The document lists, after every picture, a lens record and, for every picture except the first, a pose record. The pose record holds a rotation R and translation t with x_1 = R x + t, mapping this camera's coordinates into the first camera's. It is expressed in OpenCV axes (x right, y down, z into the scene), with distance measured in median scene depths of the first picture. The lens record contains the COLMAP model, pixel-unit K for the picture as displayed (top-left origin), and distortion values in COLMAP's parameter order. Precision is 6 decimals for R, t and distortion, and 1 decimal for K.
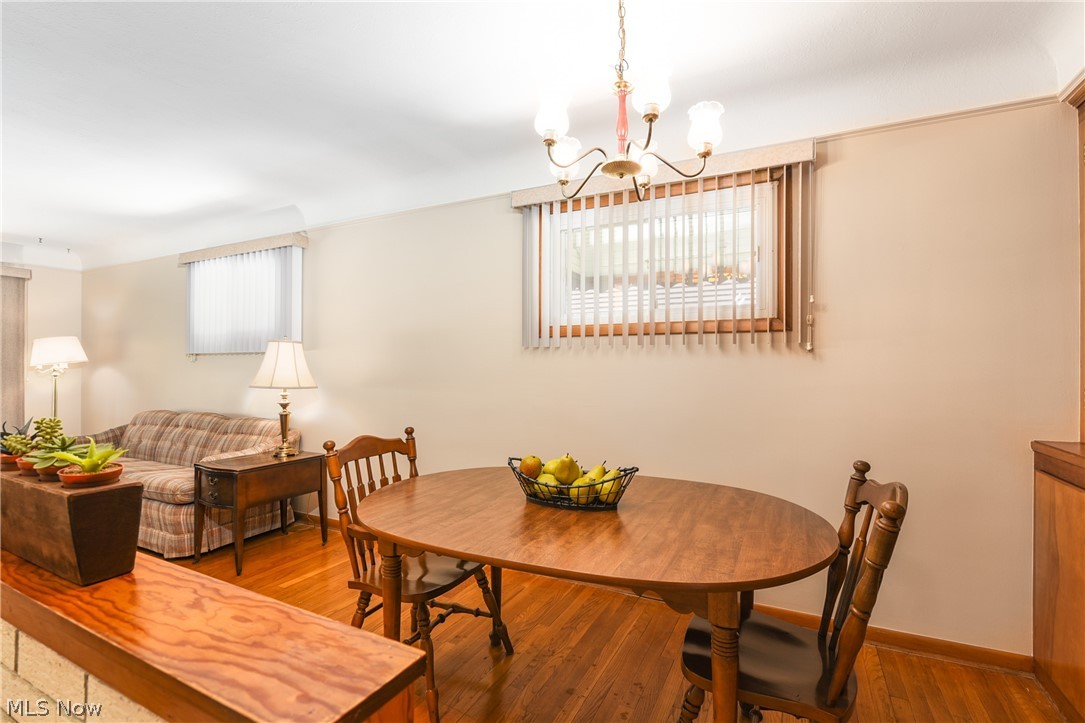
lens RADIAL K [[507.6, 0, 539.2], [0, 507.6, 366.4], [0, 0, 1]] dist [-0.000260, 0.000015]
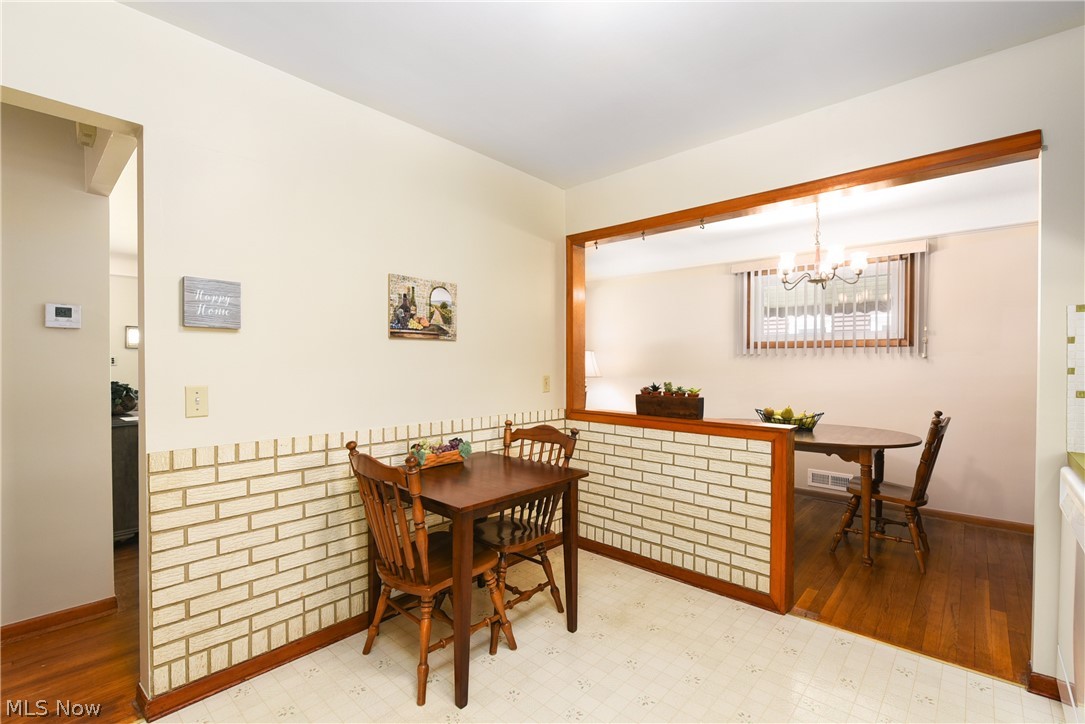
lens RADIAL K [[486.6, 0, 539.7], [0, 486.6, 364.4], [0, 0, 1]] dist [0.000499, 0.000065]
pose [[0.968232, 0.004837, -0.250008, -0.326645], [-0.002165, 0.999938, 0.010961, -0.021905], [0.250046, -0.010071, 0.968182, -0.940502]]
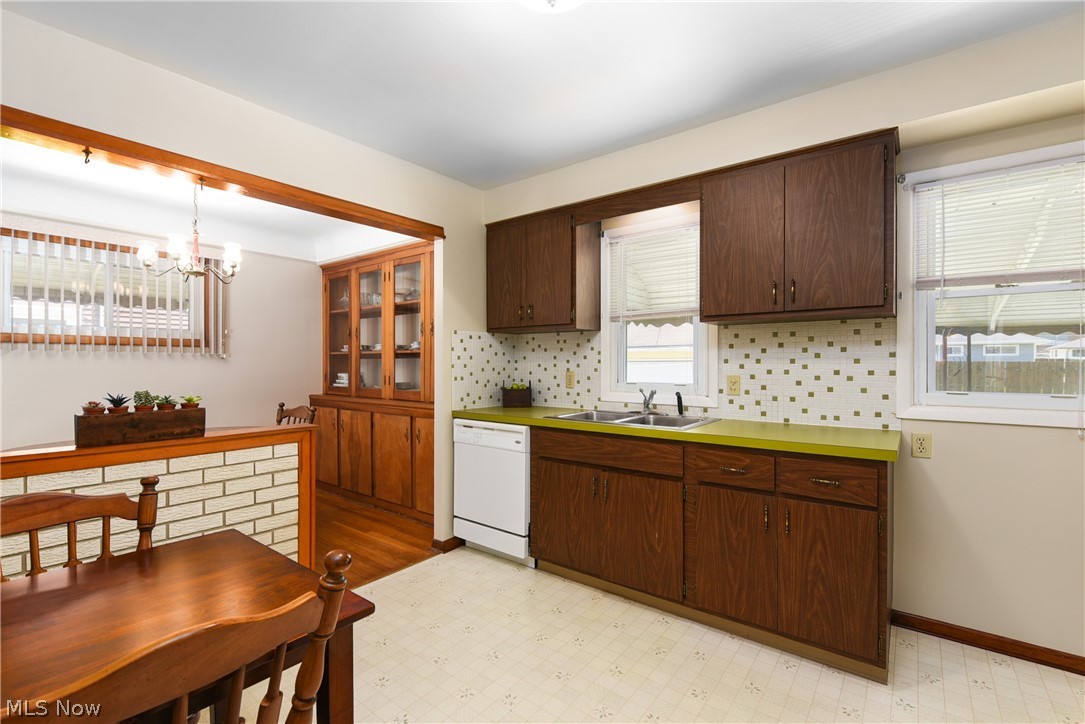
lens RADIAL K [[486.6, 0, 539.7], [0, 486.6, 364.4], [0, 0, 1]] dist [0.000499, 0.000065]
pose [[0.185511, -0.003274, 0.982637, -1.016138], [0.000380, 0.999995, 0.003260, -0.012934], [-0.982642, -0.000232, 0.185511, -0.499783]]
